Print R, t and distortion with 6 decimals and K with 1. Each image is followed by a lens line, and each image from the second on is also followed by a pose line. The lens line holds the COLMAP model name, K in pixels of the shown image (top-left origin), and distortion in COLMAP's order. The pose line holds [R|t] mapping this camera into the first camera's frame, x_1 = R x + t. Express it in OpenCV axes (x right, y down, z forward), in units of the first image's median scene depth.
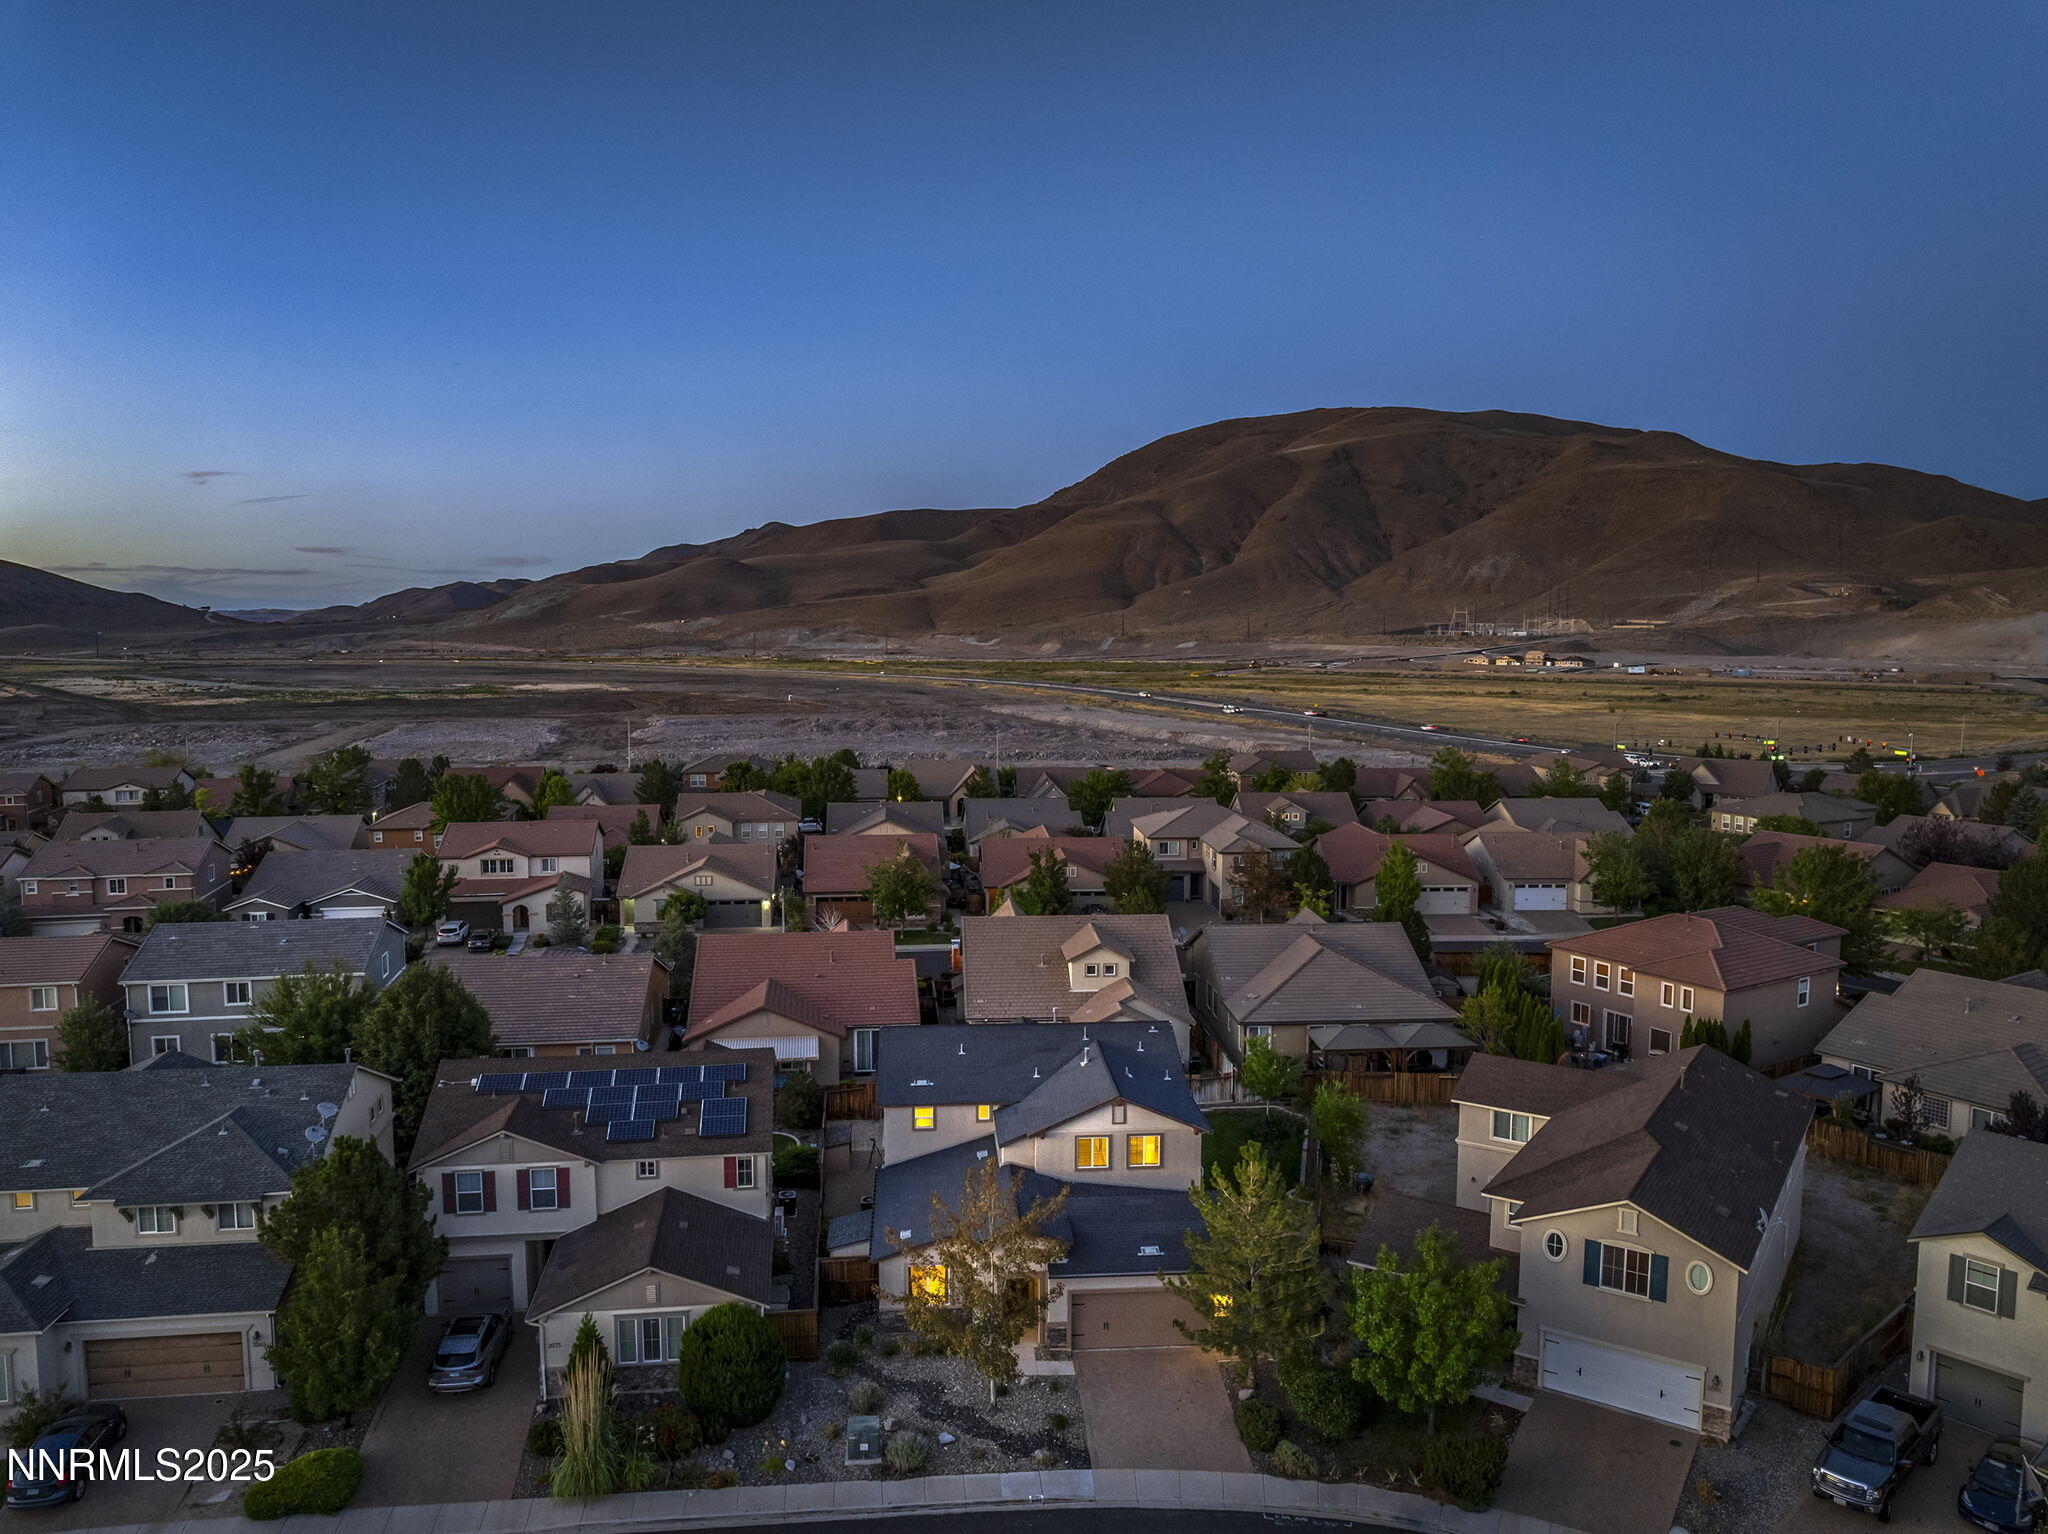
lens RADIAL K [[1412.1, 0, 1007.4], [0, 1412.1, 772.1], [0, 0, 1]] dist [-0.025525, -0.011191]
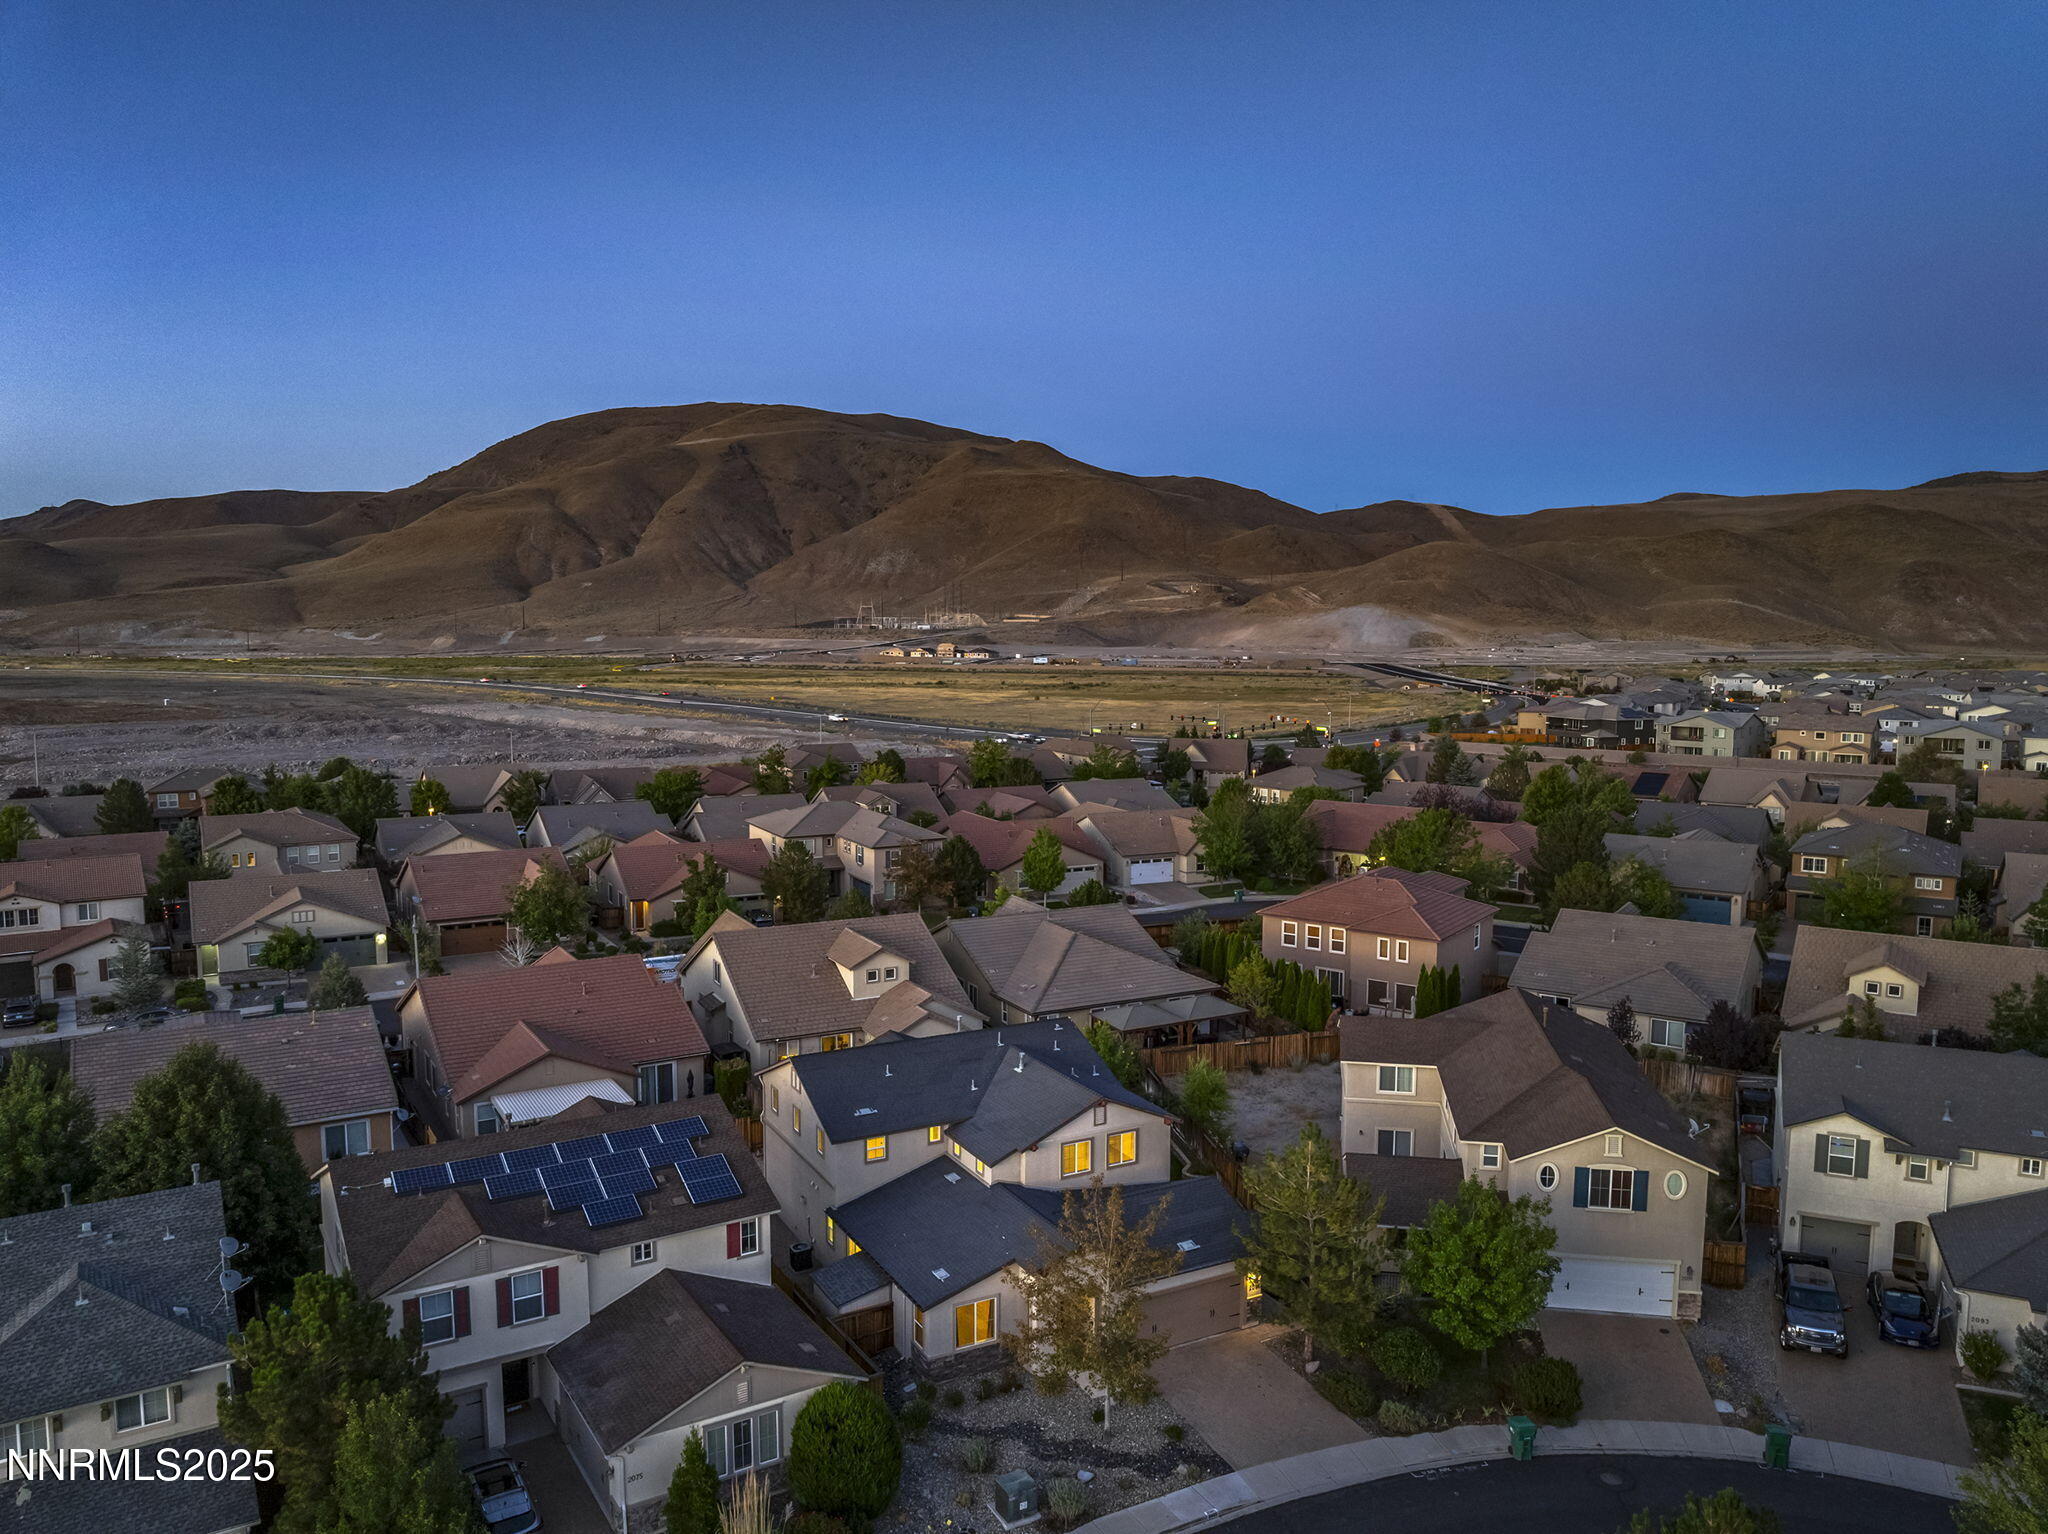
lens RADIAL K [[1412.1, 0, 1007.4], [0, 1412.1, 772.1], [0, 0, 1]] dist [-0.025525, -0.011191]
pose [[0.918513, -0.039306, 0.393433, -0.156160], [0.037523, 0.999221, 0.012226, -0.004886], [-0.393607, 0.003533, 0.919272, 0.052075]]
